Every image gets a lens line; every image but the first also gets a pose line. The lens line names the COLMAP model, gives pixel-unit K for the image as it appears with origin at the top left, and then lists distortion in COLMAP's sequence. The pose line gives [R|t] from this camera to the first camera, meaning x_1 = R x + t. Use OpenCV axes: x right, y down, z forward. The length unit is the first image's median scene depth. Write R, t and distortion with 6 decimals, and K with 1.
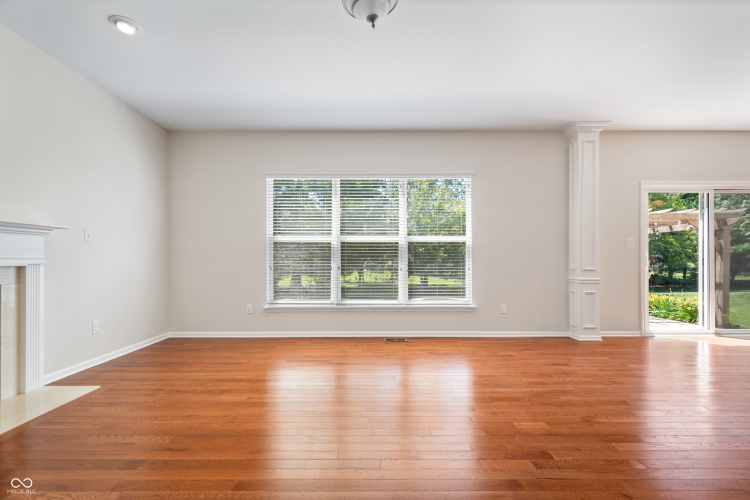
lens RADIAL K [[352.1, 0, 371.7], [0, 352.1, 258.3], [0, 0, 1]] dist [-0.002379, 0.001098]
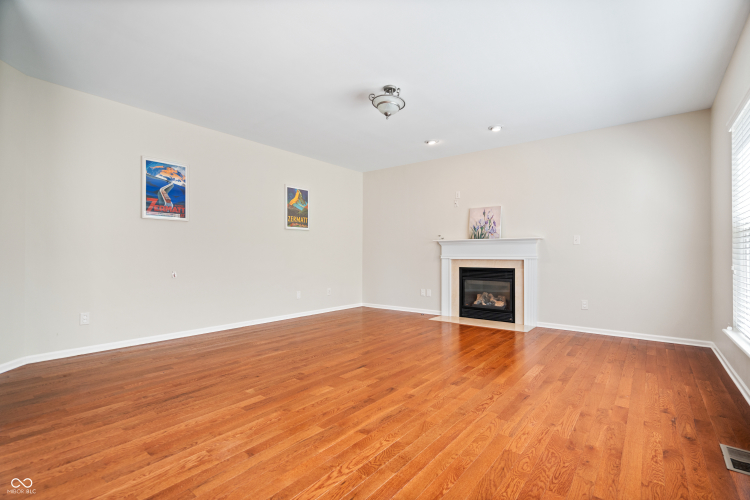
lens RADIAL K [[352.1, 0, 378.1], [0, 352.1, 253.6], [0, 0, 1]] dist [-0.002379, 0.001098]
pose [[-0.605768, -0.003849, -0.795632, 0.597199], [0.003096, 0.999969, -0.007195, -0.000415], [0.795636, -0.006822, -0.605737, 0.864436]]
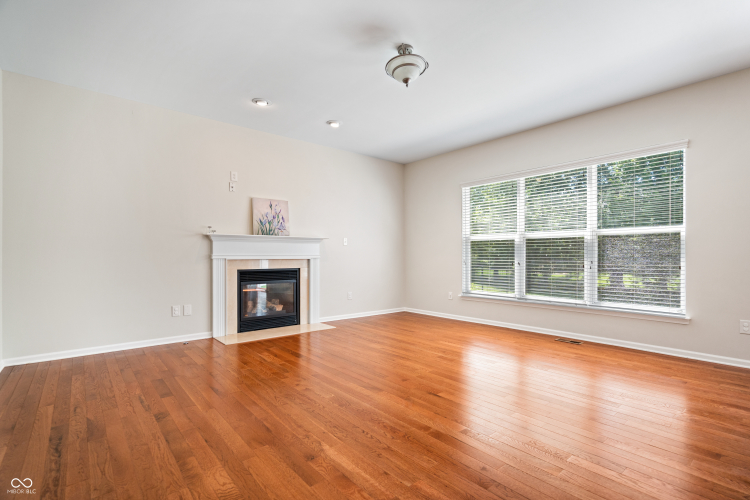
lens RADIAL K [[352.1, 0, 381.8], [0, 352.1, 255.6], [0, 0, 1]] dist [-0.002379, 0.001098]
pose [[0.652863, -0.000402, -0.757476, 0.427330], [0.002657, 0.999995, 0.001759, 0.000417], [0.757471, -0.003161, 0.652861, 0.010045]]
